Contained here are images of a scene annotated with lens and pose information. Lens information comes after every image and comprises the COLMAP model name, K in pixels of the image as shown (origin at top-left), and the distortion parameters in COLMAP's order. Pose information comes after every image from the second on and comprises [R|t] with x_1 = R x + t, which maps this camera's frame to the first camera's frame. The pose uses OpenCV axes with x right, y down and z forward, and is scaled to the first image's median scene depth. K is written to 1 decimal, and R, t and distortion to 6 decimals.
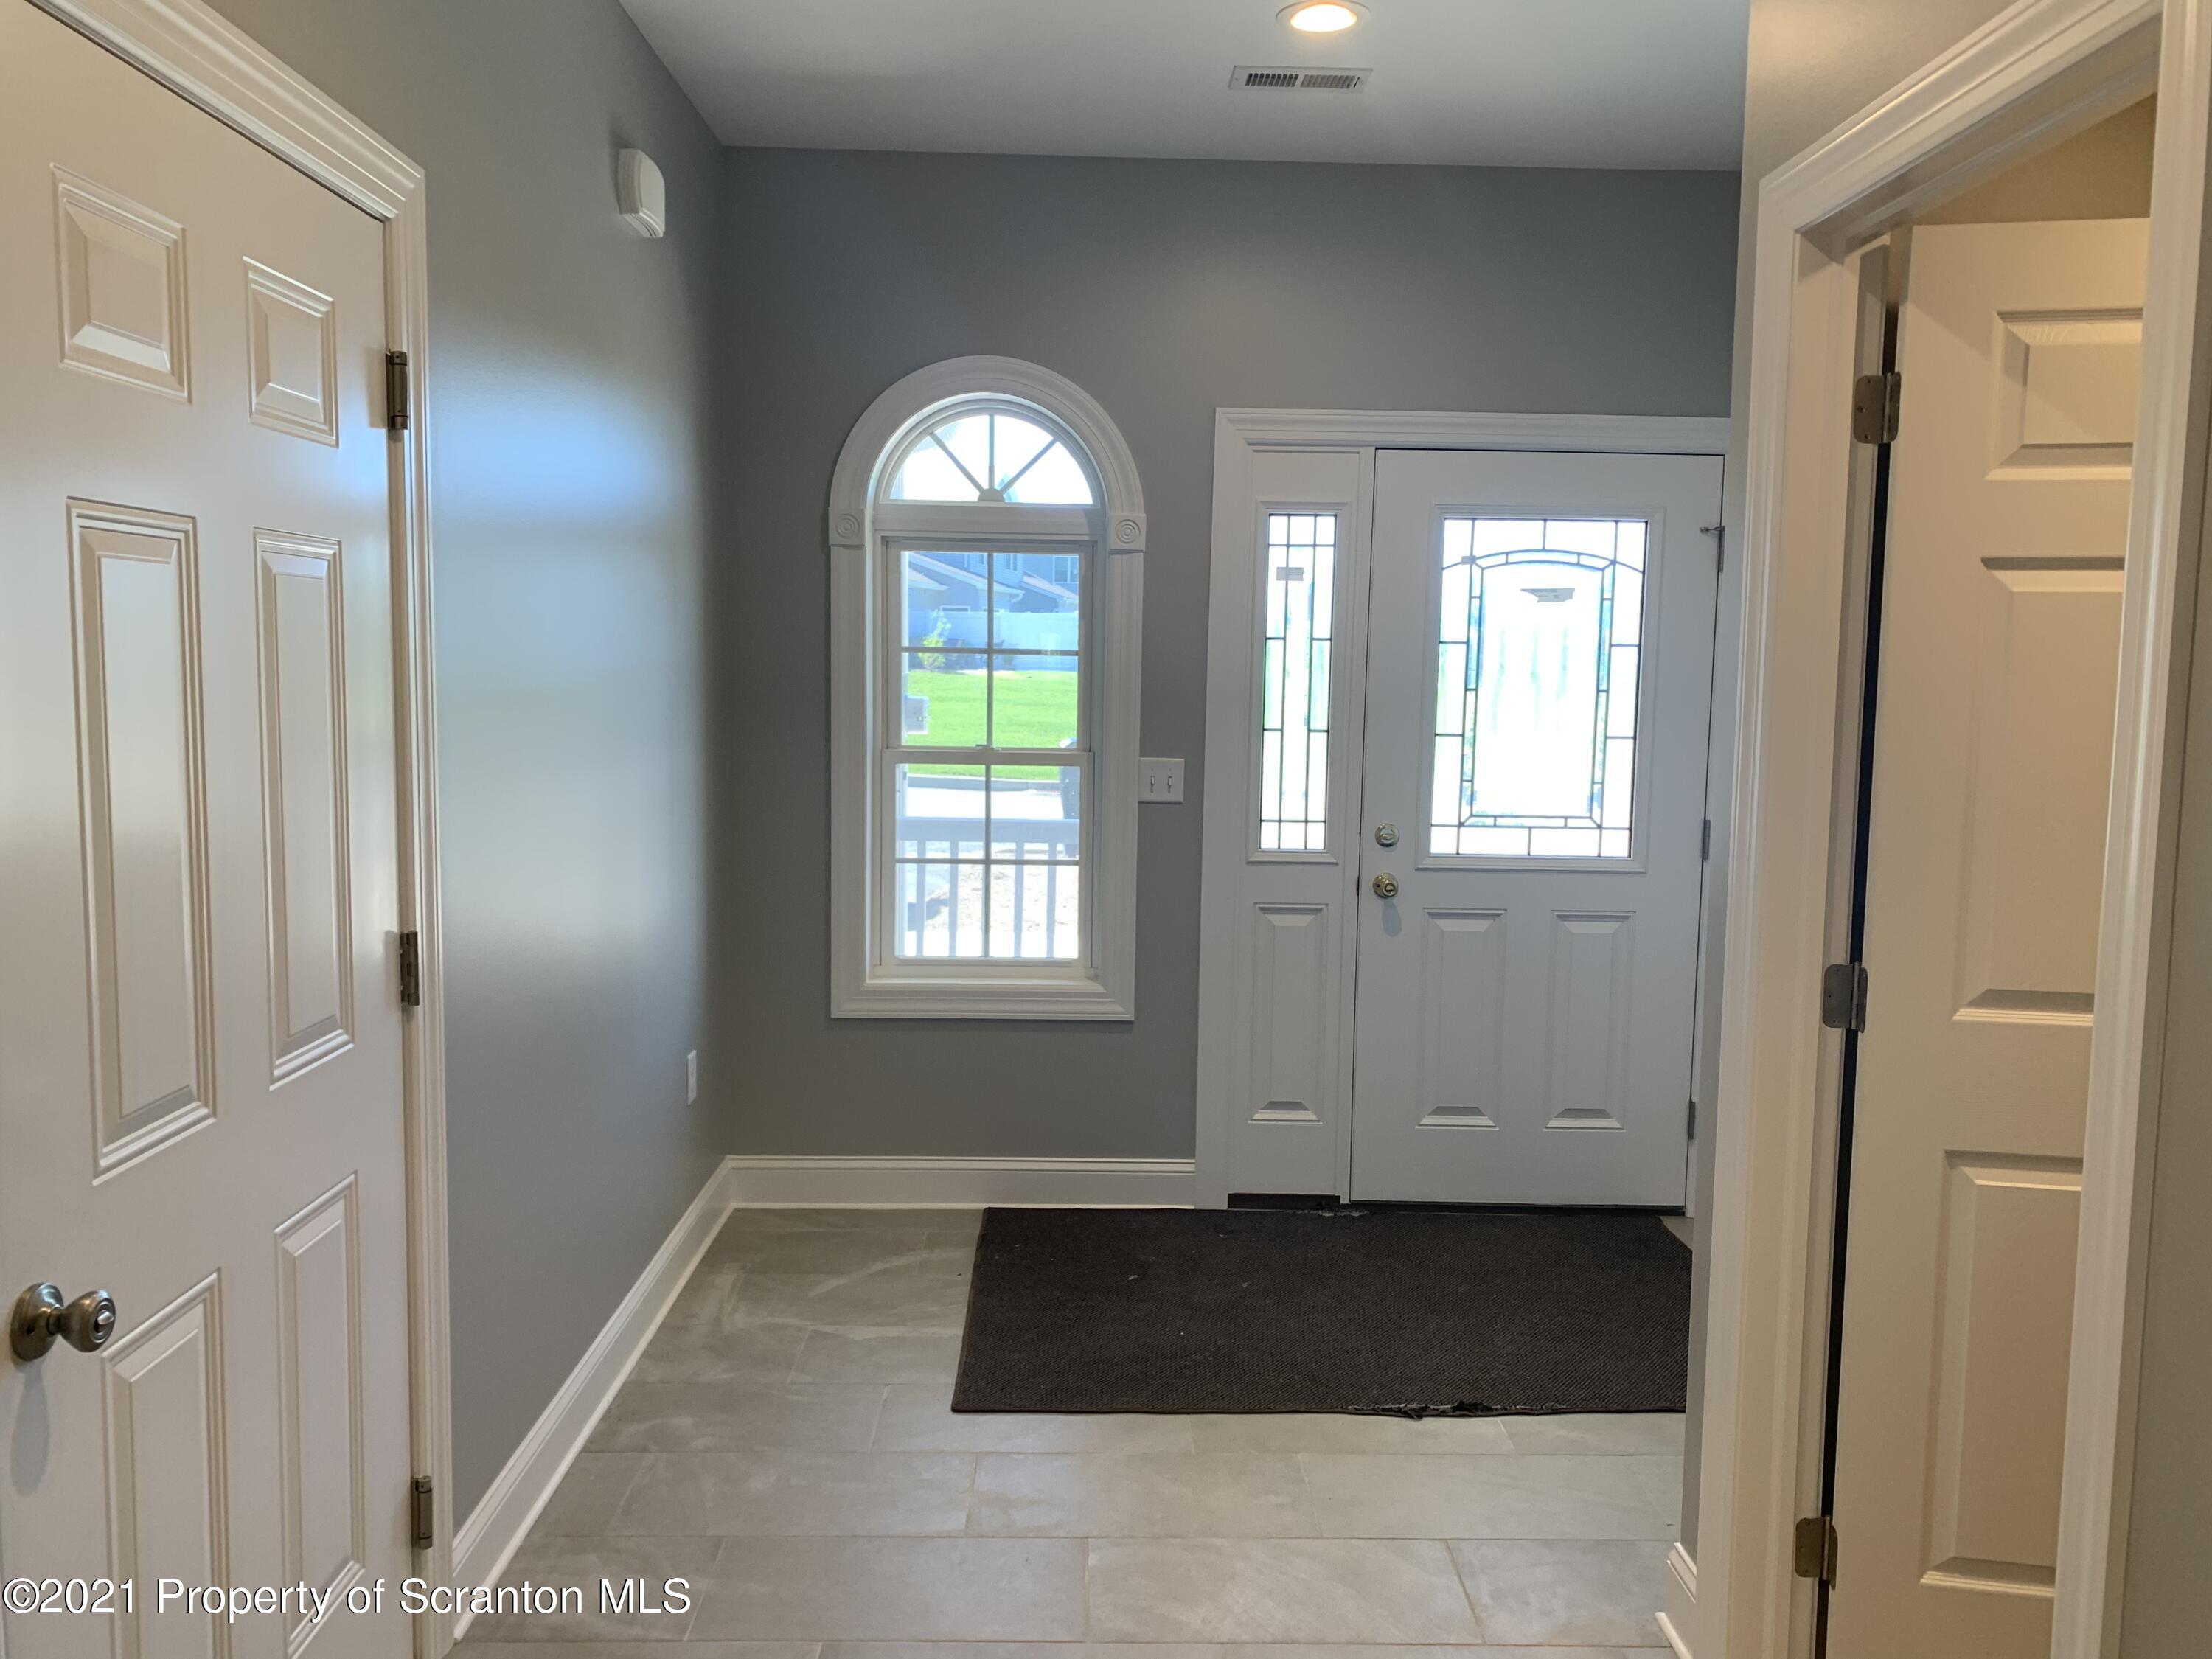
lens RADIAL K [[1688.5, 0, 1084.0], [0, 1688.5, 837.8], [0, 0, 1]] dist [0.089152, -0.153615]
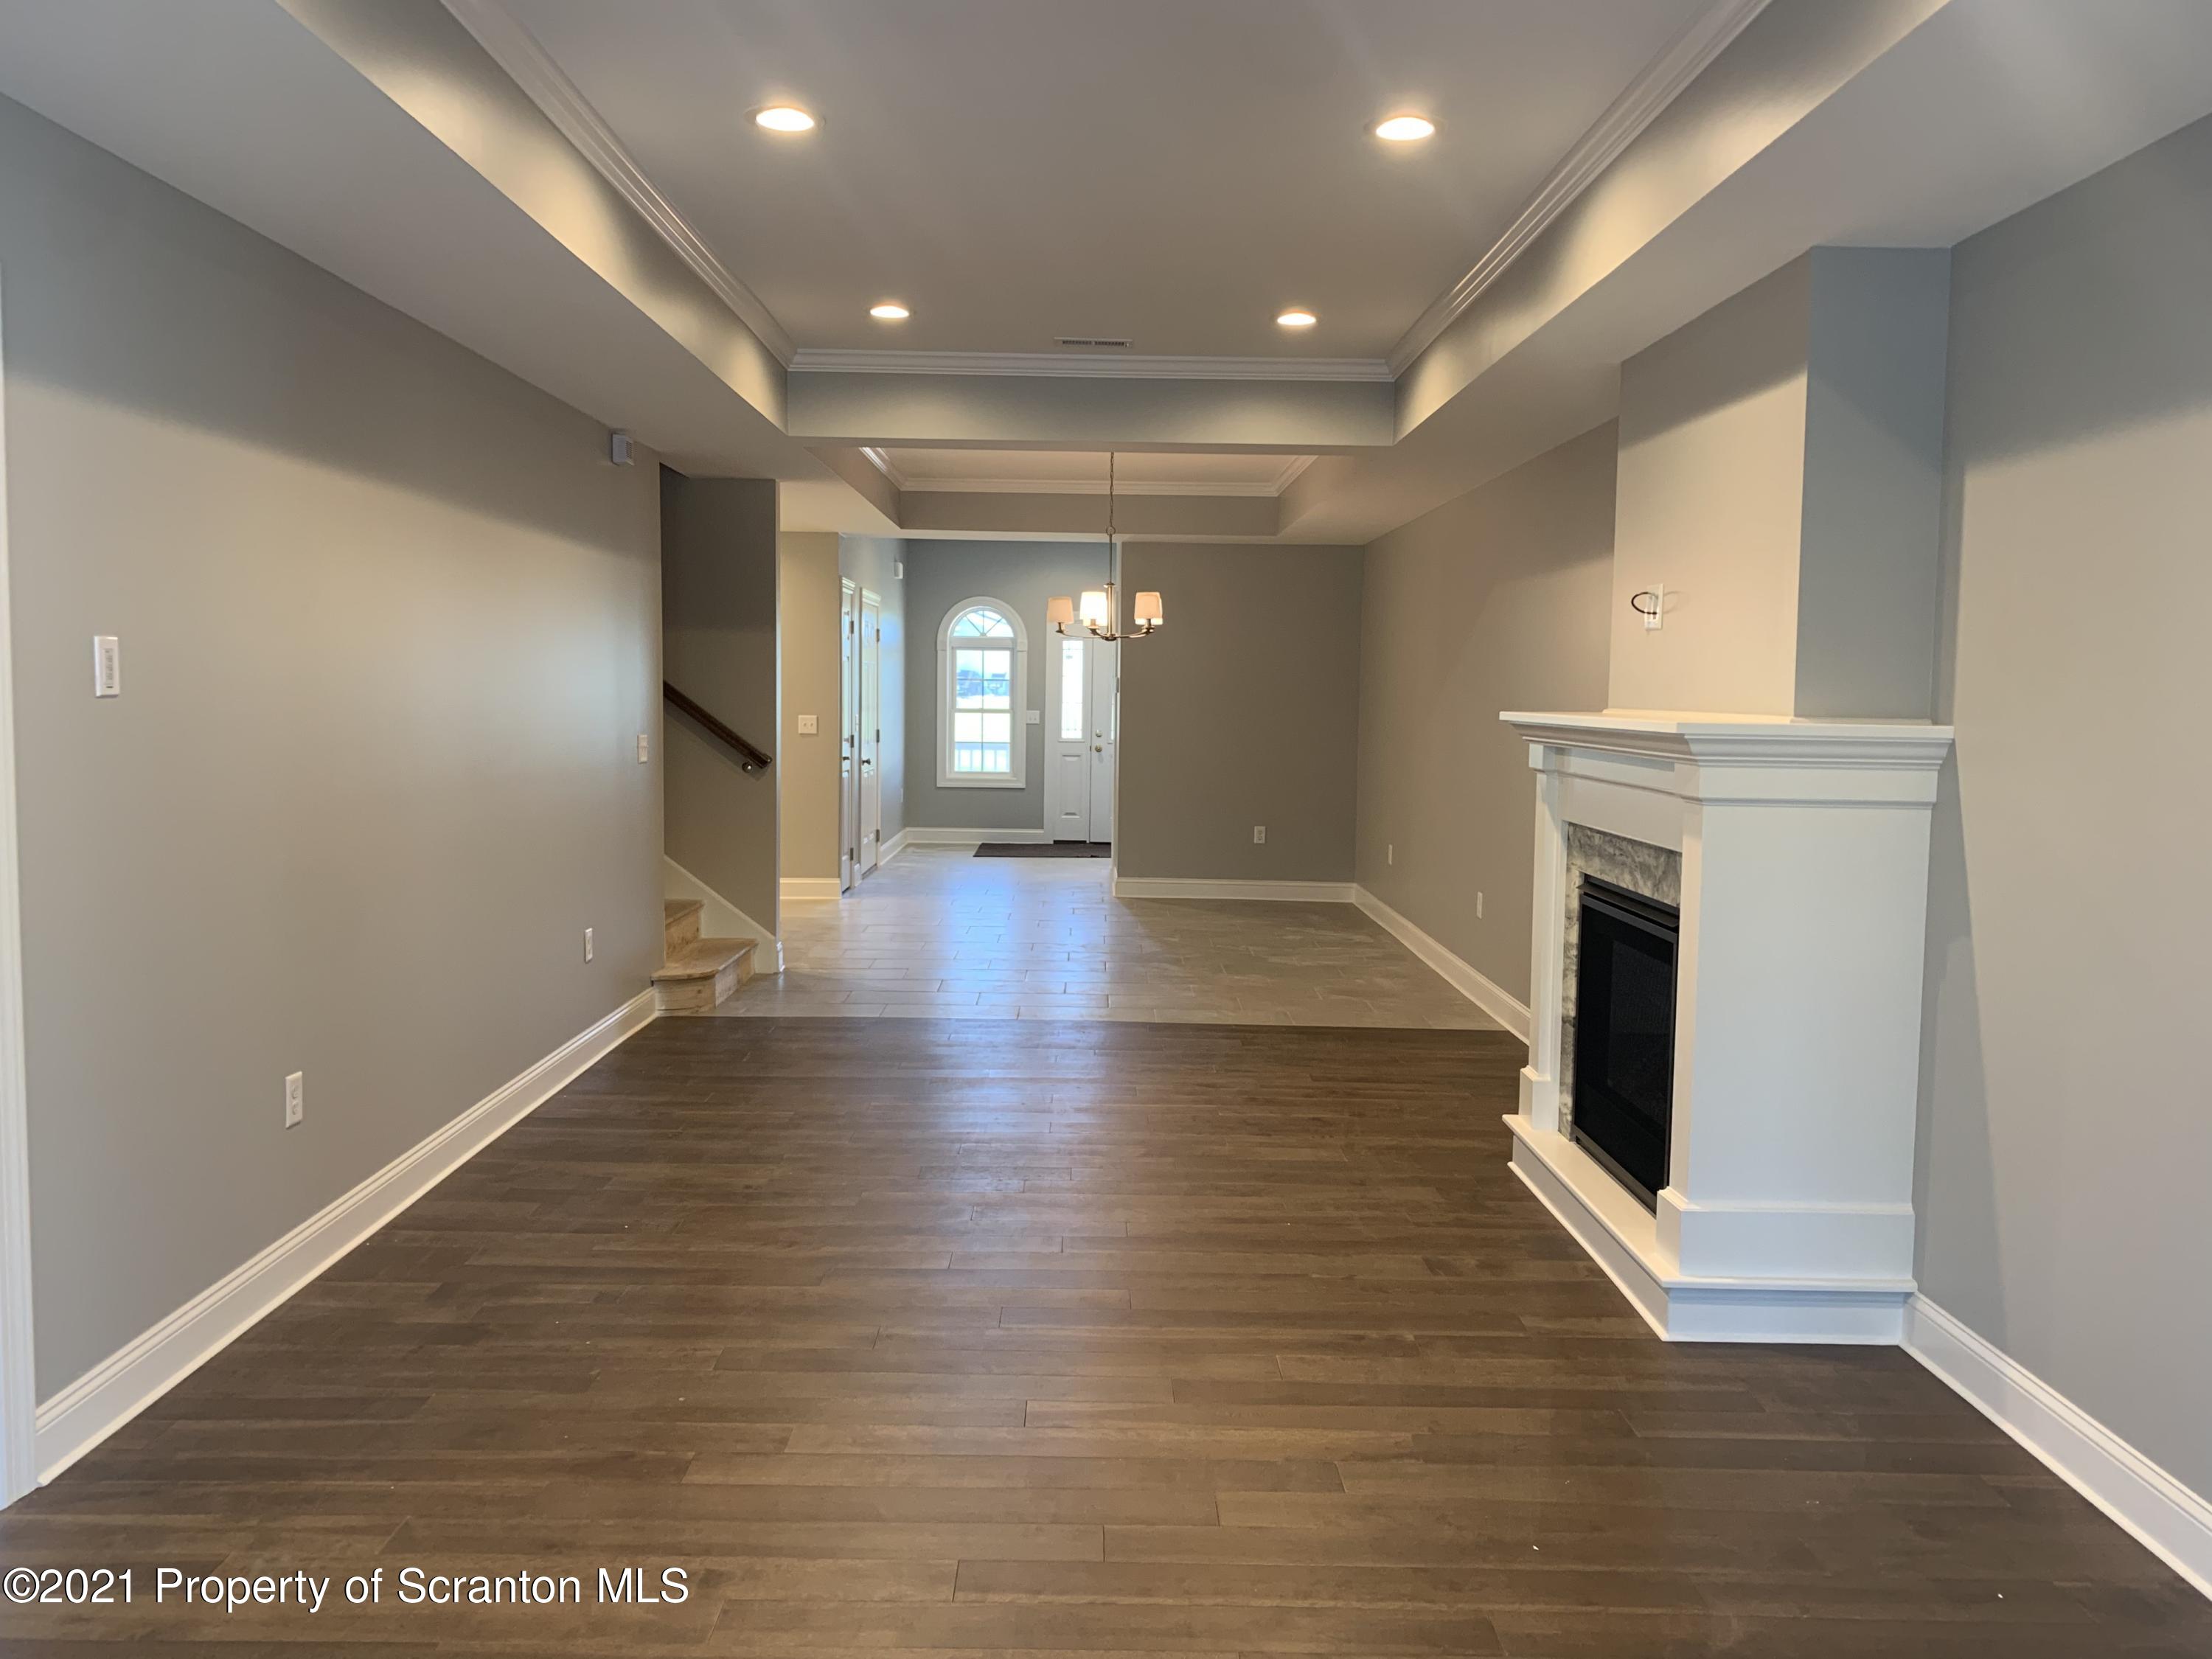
lens RADIAL K [[1688.5, 0, 1084.0], [0, 1688.5, 837.8], [0, 0, 1]] dist [0.089152, -0.153615]
pose [[0.999966, 0.000455, -0.008240, 0.177439], [-0.000600, 0.999844, -0.017664, 0.270679], [0.008231, 0.017669, 0.999810, -2.415003]]
